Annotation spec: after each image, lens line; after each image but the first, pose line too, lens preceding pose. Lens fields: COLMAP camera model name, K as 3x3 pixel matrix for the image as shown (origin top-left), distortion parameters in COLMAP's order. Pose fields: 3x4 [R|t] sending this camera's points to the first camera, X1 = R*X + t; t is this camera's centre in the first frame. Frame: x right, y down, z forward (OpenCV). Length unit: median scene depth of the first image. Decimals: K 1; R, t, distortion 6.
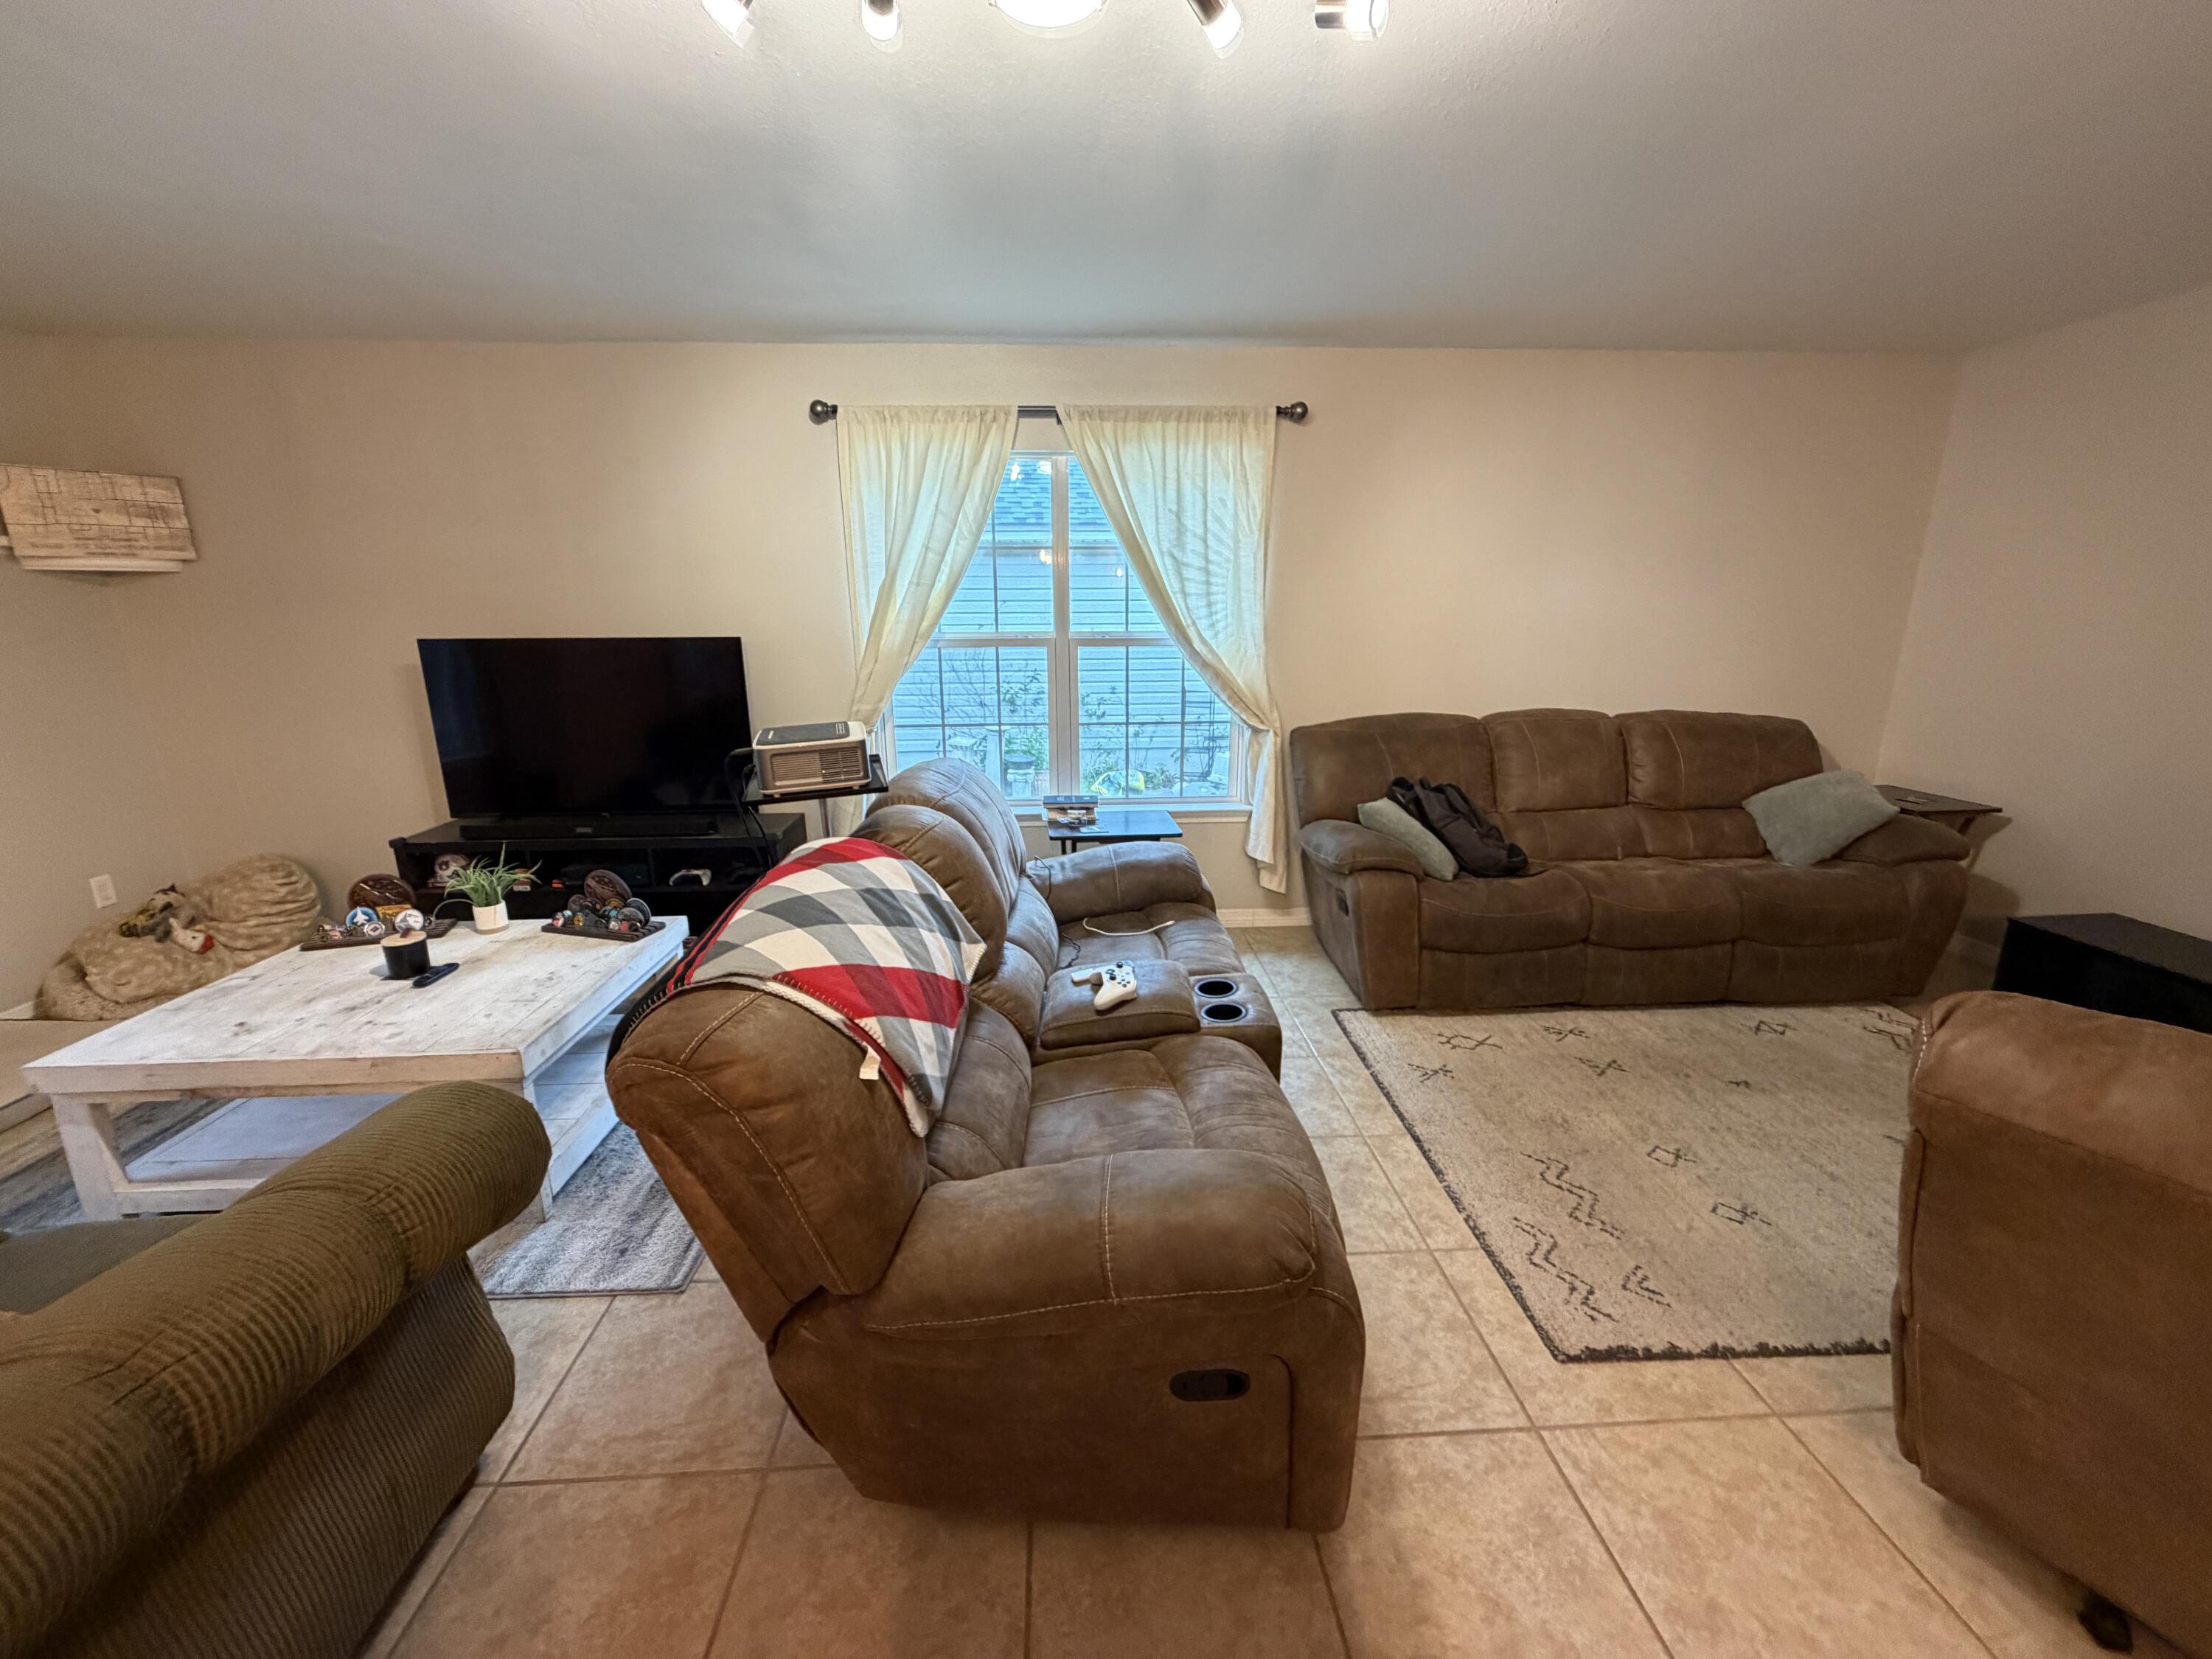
lens RADIAL K [[869.3, 0, 1106.0], [0, 869.3, 829.5], [0, 0, 1]] dist [0.012143, 0.000045]
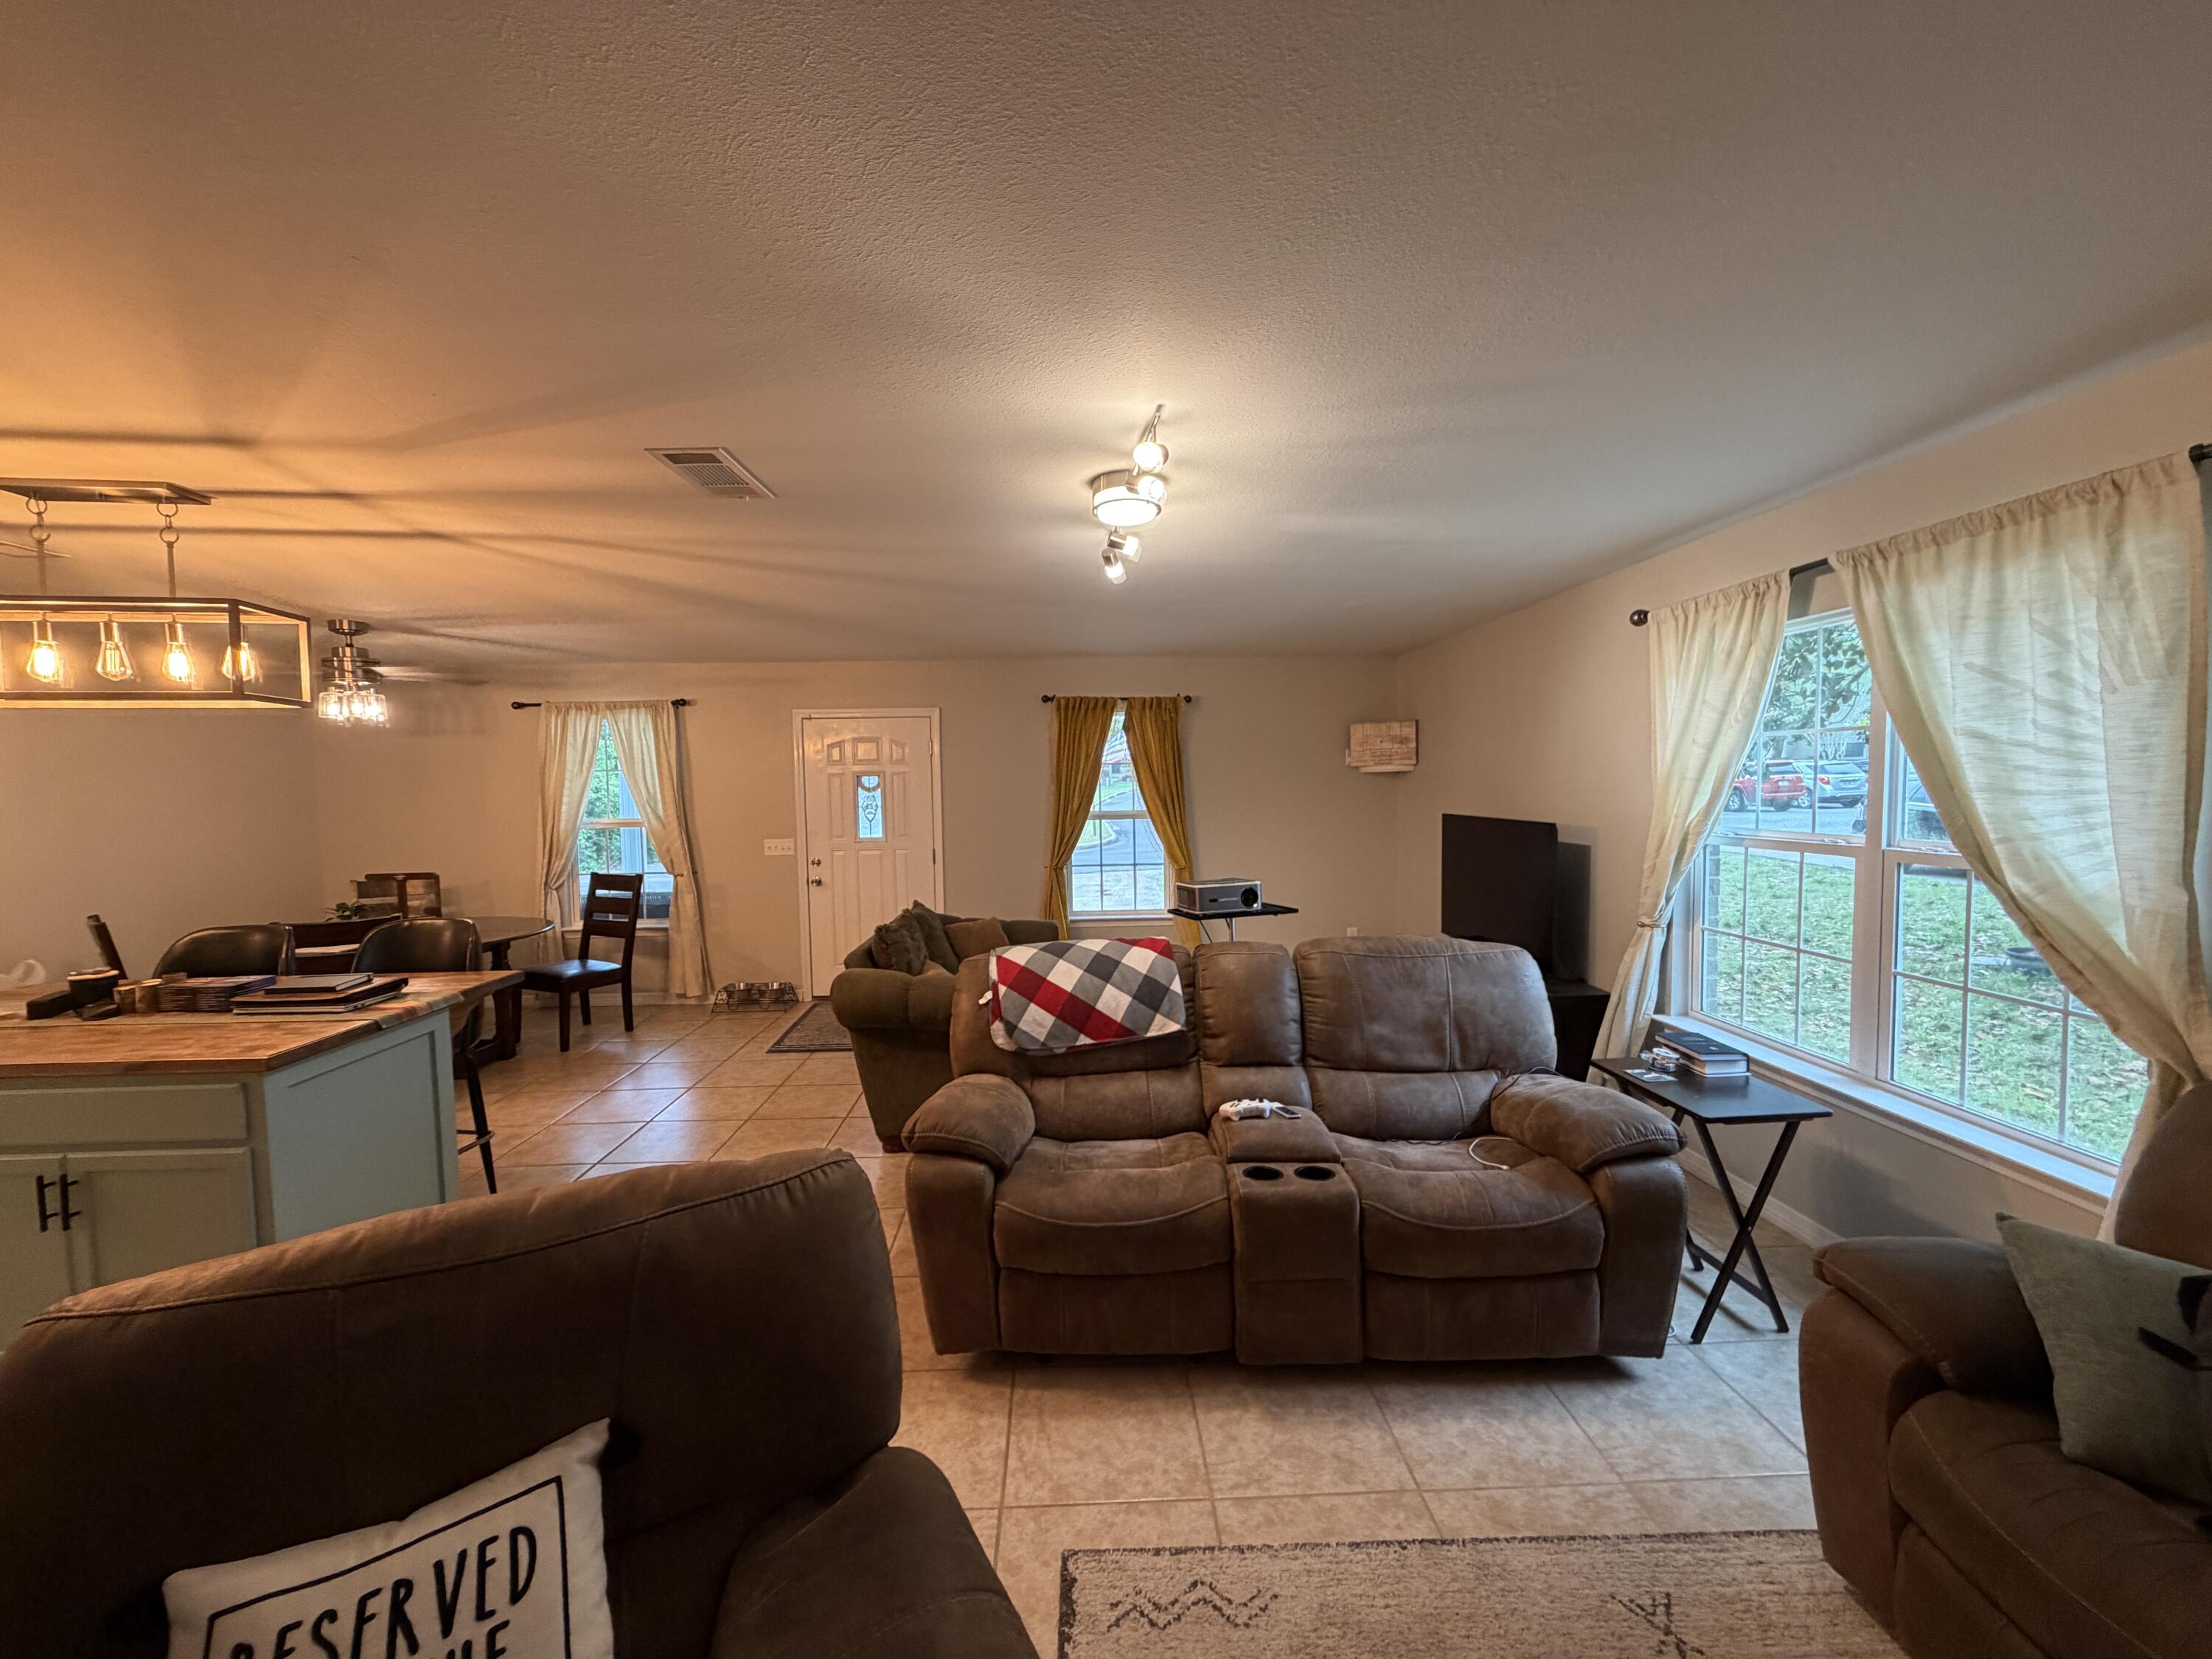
lens RADIAL K [[881.7, 0, 1106.0], [0, 881.7, 829.5], [0, 0, 1]] dist [-0.002495, -0.000269]
pose [[-0.010537, 0.062458, -0.997992, 0.764272], [-0.238765, 0.969021, 0.063166, -0.146242], [0.971020, 0.238951, 0.004702, 0.432501]]
